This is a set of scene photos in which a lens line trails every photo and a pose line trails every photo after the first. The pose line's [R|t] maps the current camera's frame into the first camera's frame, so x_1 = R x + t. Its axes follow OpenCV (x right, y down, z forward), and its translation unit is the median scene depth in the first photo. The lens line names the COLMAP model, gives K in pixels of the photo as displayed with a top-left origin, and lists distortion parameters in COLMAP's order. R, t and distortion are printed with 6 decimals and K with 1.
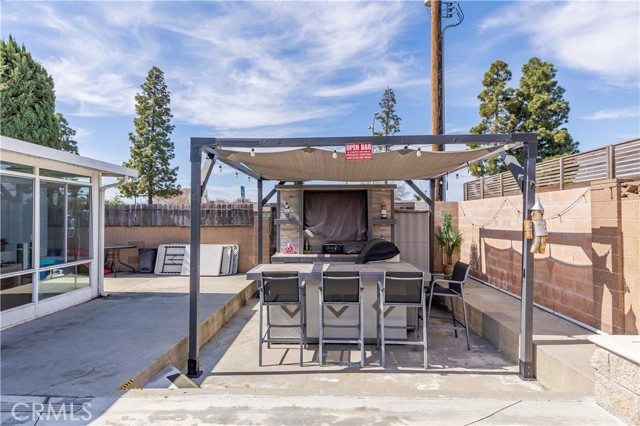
lens RADIAL K [[356.6, 0, 325.1], [0, 356.6, 211.6], [0, 0, 1]] dist [0.003993, 0.000474]
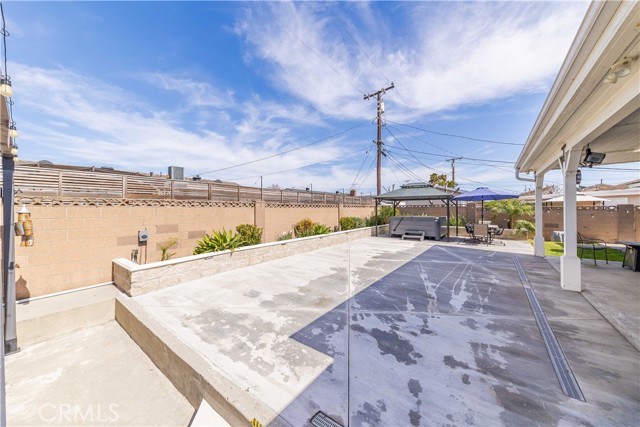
lens RADIAL K [[228.3, 0, 316.9], [0, 228.3, 213.2], [0, 0, 1]] dist [0.003103, -0.003312]
pose [[-0.808136, 0.003729, 0.588984, -0.400026], [0.006309, 0.999977, 0.002326, 0.000998], [-0.588962, 0.005596, -0.808141, 0.565156]]
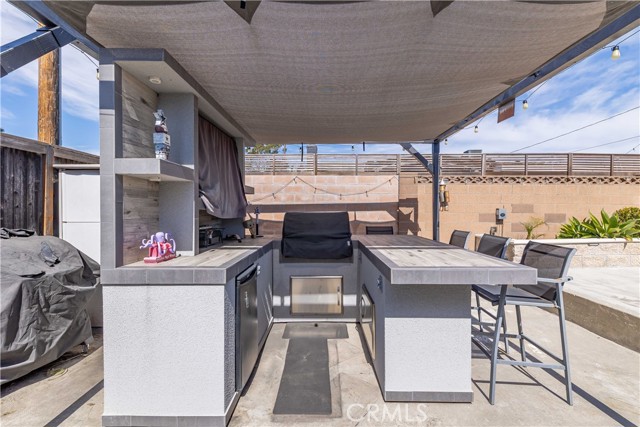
lens RADIAL K [[283.5, 0, 325.6], [0, 283.5, 213.1], [0, 0, 1]] dist [0.008409, -0.000435]
pose [[-0.014560, -0.008990, 0.999854, -0.389817], [-0.012589, 0.999882, 0.008807, 0.066528], [-0.999815, -0.012459, -0.014671, 0.850638]]
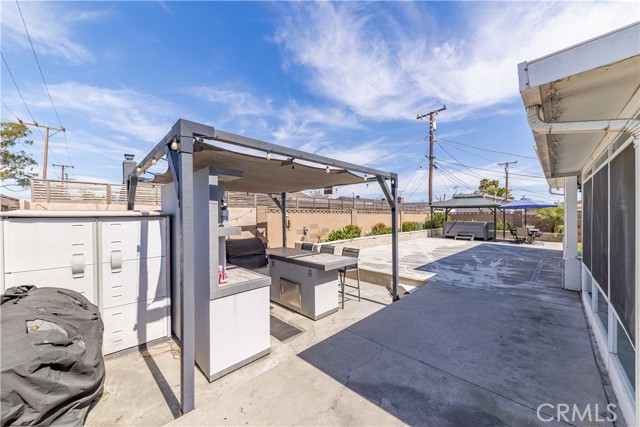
lens RADIAL K [[228.3, 0, 320.4], [0, 228.3, 224.4], [0, 0, 1]] dist [0.003103, -0.003312]
pose [[-0.713338, -0.018477, 0.700577, -0.501711], [-0.001343, 0.999687, 0.024997, 0.008222], [-0.700819, 0.016890, -0.713139, 1.172457]]
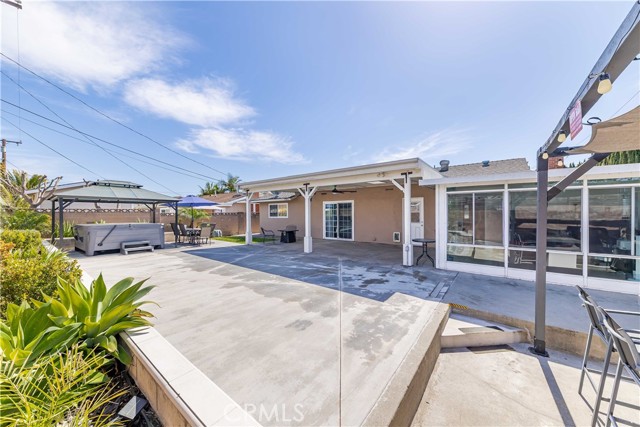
lens RADIAL K [[228.3, 0, 321.3], [0, 228.3, 227.5], [0, 0, 1]] dist [0.003103, -0.003312]
pose [[-0.584737, 0.059373, -0.809047, 0.373922], [0.014463, 0.997923, 0.062781, -0.011151], [0.811094, 0.025009, -0.584381, 0.487152]]
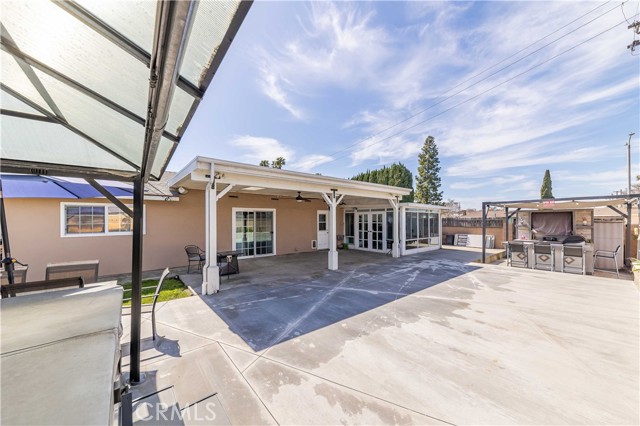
lens RADIAL K [[228.3, 0, 316.3], [0, 228.3, 223.9], [0, 0, 1]] dist [0.003103, -0.003312]
pose [[0.644153, 0.012636, -0.764793, 0.172661], [0.010574, 0.999621, 0.025422, -0.037949], [0.764824, -0.024463, 0.643775, -1.009159]]
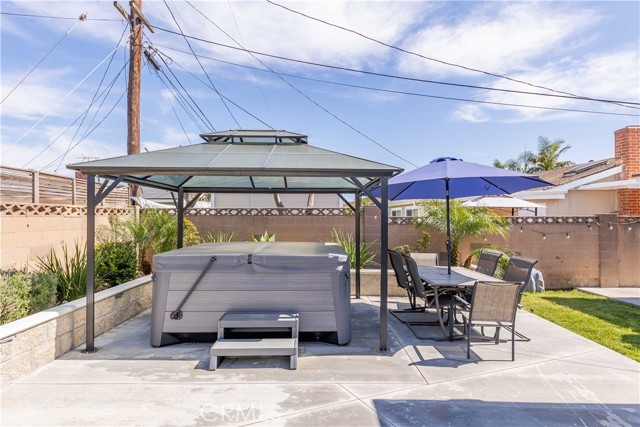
lens RADIAL K [[388.0, 0, 325.9], [0, 388.0, 217.5], [0, 0, 1]] dist [0.036587, -0.002257]
pose [[-0.997530, 0.006212, -0.069961, -0.090384], [0.006589, 0.999965, -0.005162, -0.024425], [0.069927, -0.005610, -0.997536, -0.408302]]
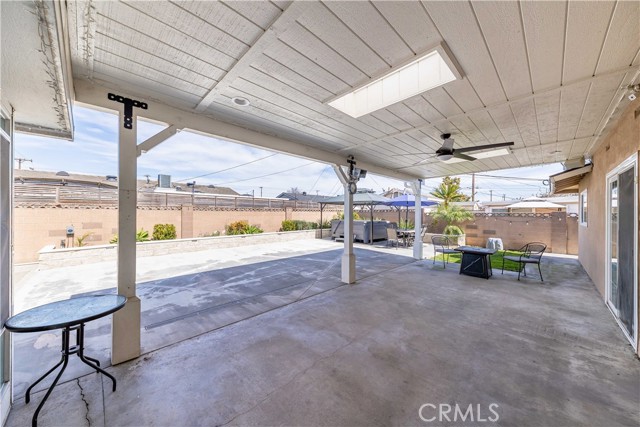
lens RADIAL K [[228.3, 0, 317.2], [0, 228.3, 217.0], [0, 0, 1]] dist [0.003103, -0.003312]
pose [[-0.726192, -0.009489, 0.687426, -0.988712], [-0.008502, 0.999952, 0.004821, -0.000537], [-0.687439, -0.002344, -0.726238, 0.288671]]
